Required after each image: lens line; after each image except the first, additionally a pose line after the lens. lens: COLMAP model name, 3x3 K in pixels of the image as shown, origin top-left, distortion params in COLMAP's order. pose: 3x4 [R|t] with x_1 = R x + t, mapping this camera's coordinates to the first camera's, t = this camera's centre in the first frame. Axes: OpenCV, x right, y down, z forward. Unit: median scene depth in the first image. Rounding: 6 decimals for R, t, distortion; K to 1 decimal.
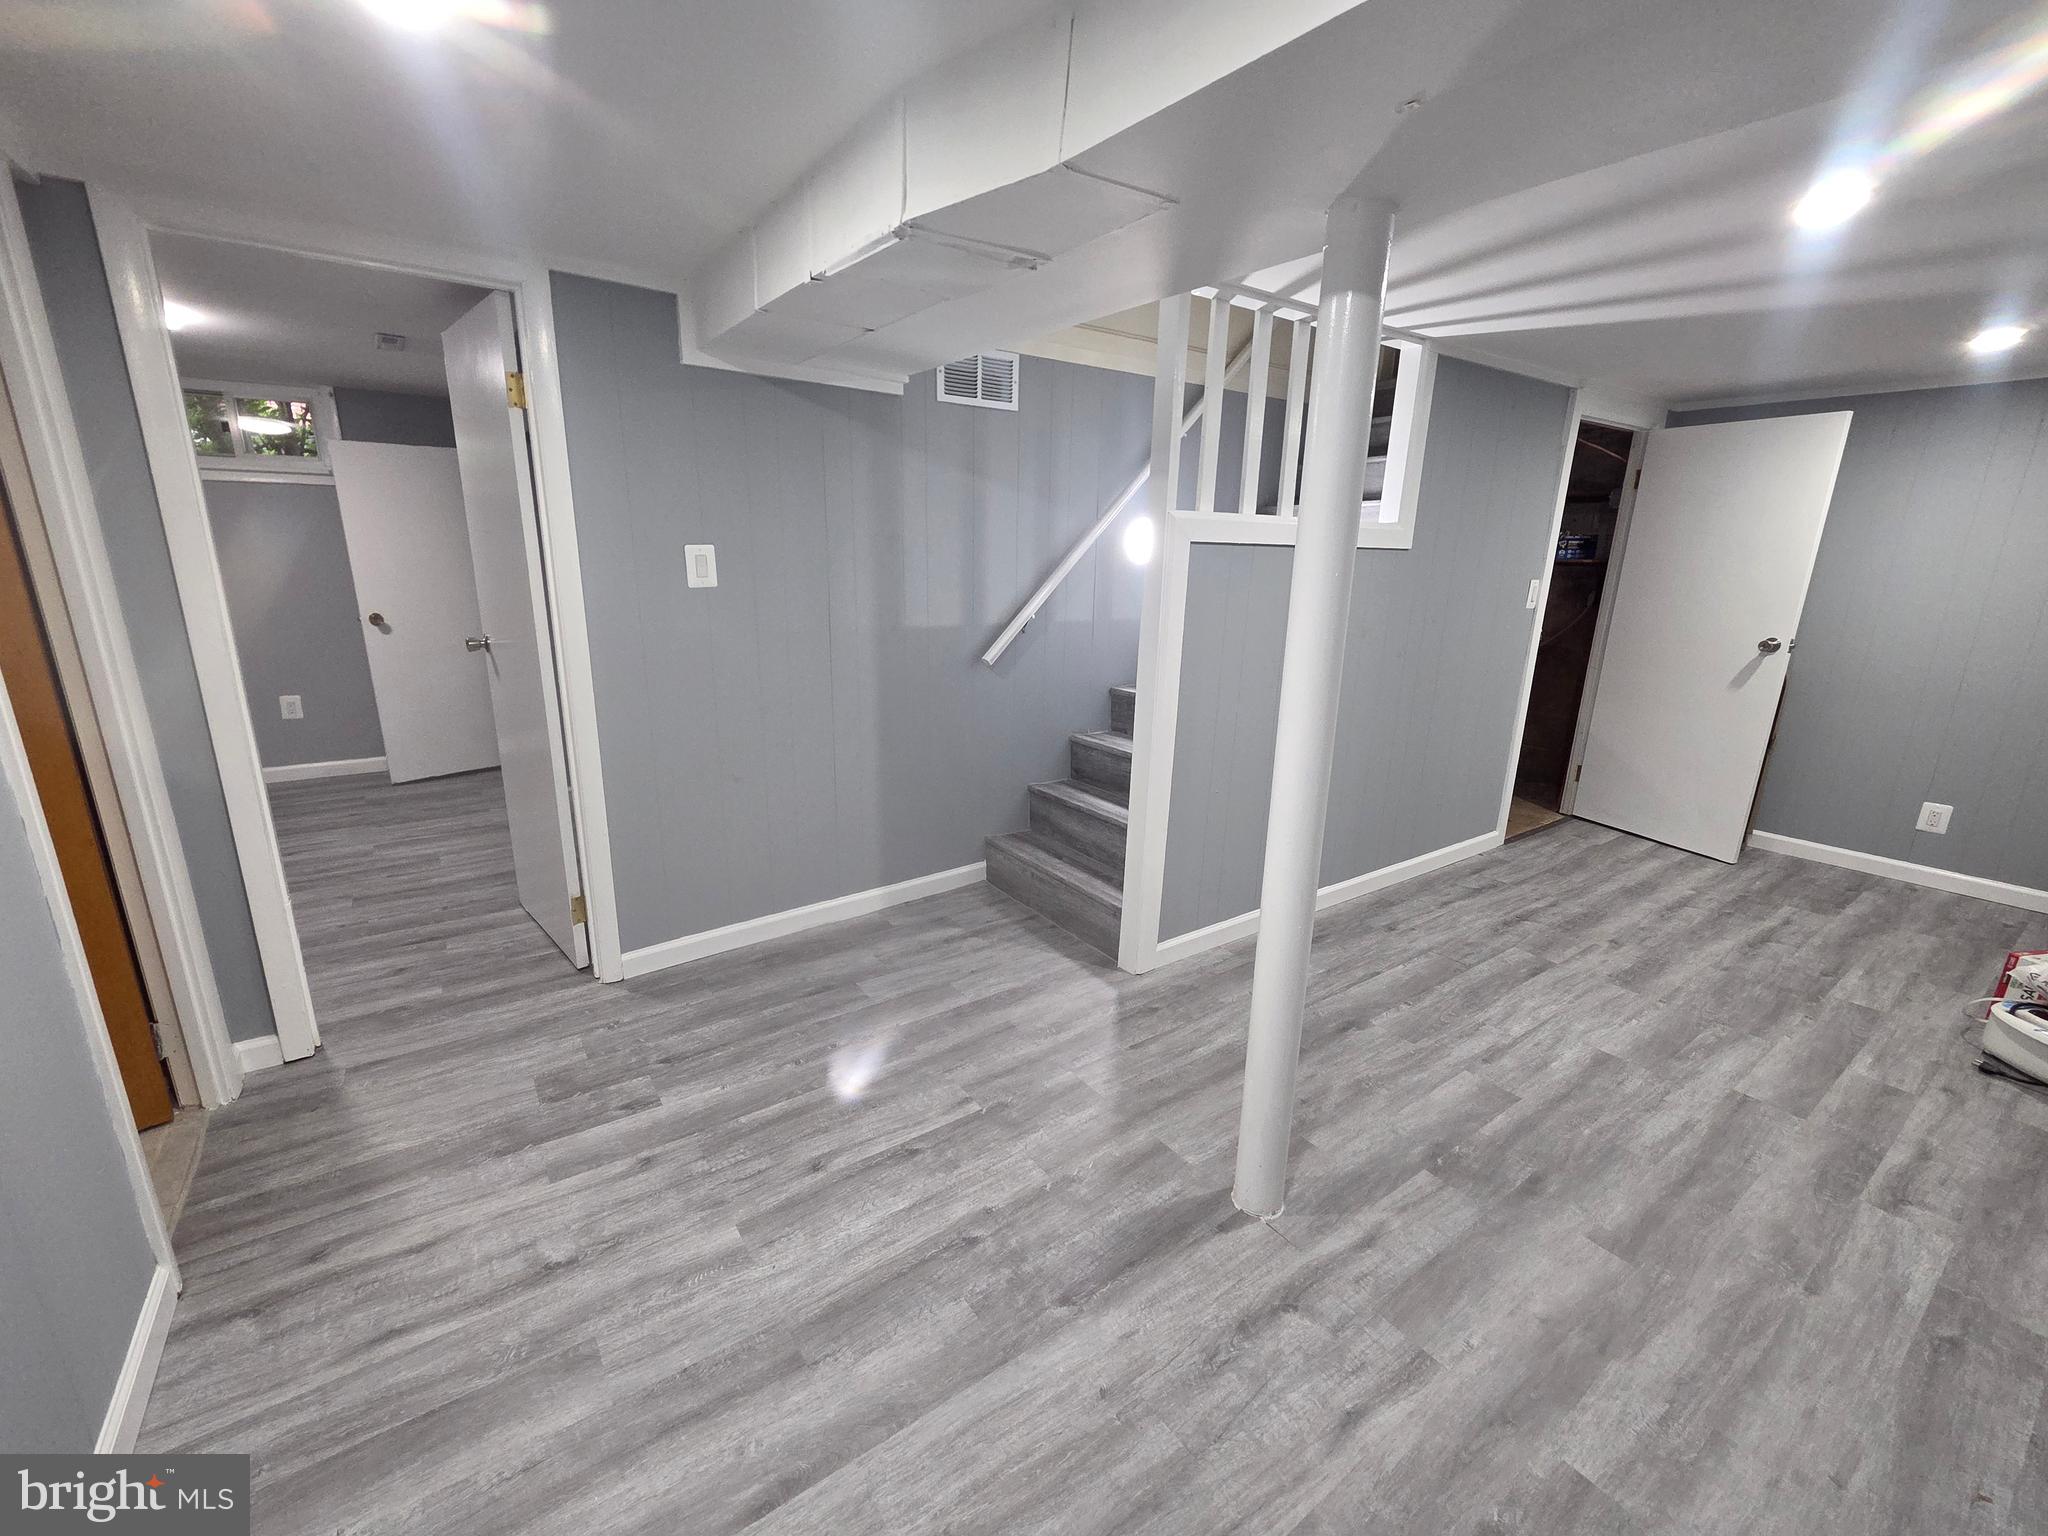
lens RADIAL K [[844.3, 0, 1017.3], [0, 844.3, 774.1], [0, 0, 1]] dist [-0.000537, 0.000008]
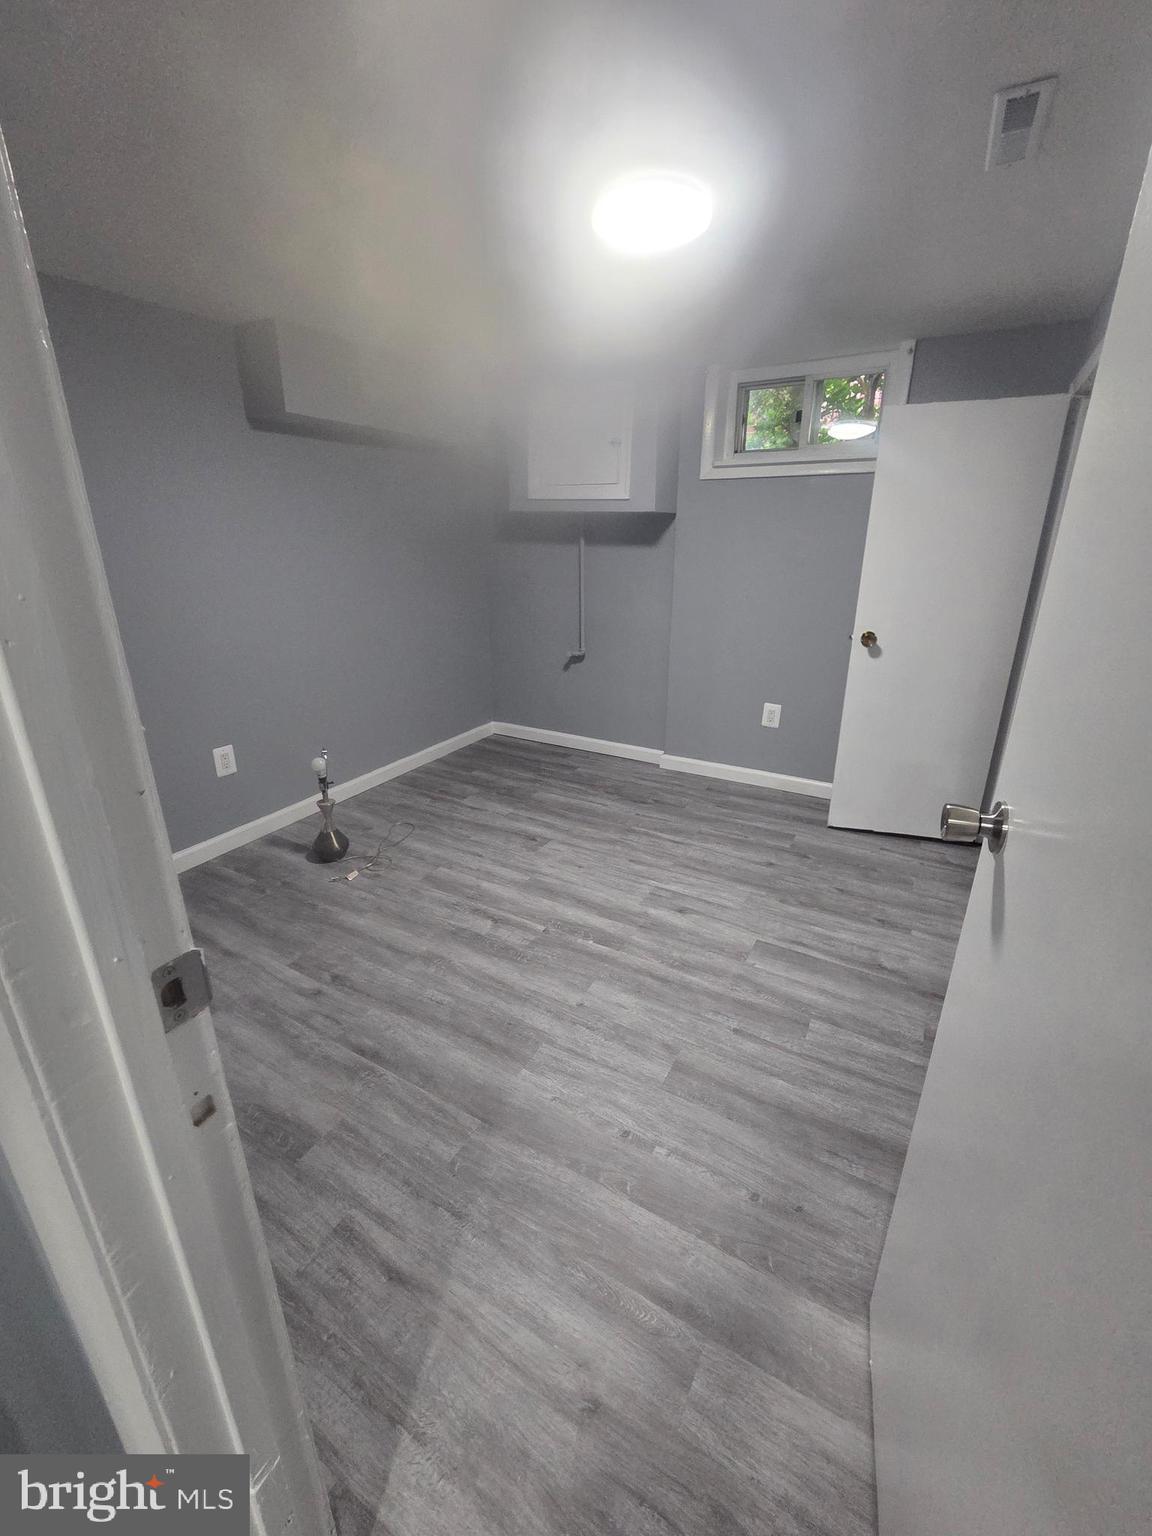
lens RADIAL K [[633.2, 0, 576.0], [0, 633.2, 768.0], [0, 0, 1]] dist [-0.000537, 0.000008]
pose [[0.431373, 0.288812, -0.854696, -0.679174], [-0.222375, 0.952182, 0.209520, -0.274071], [0.874338, 0.099682, 0.474970, 1.000679]]
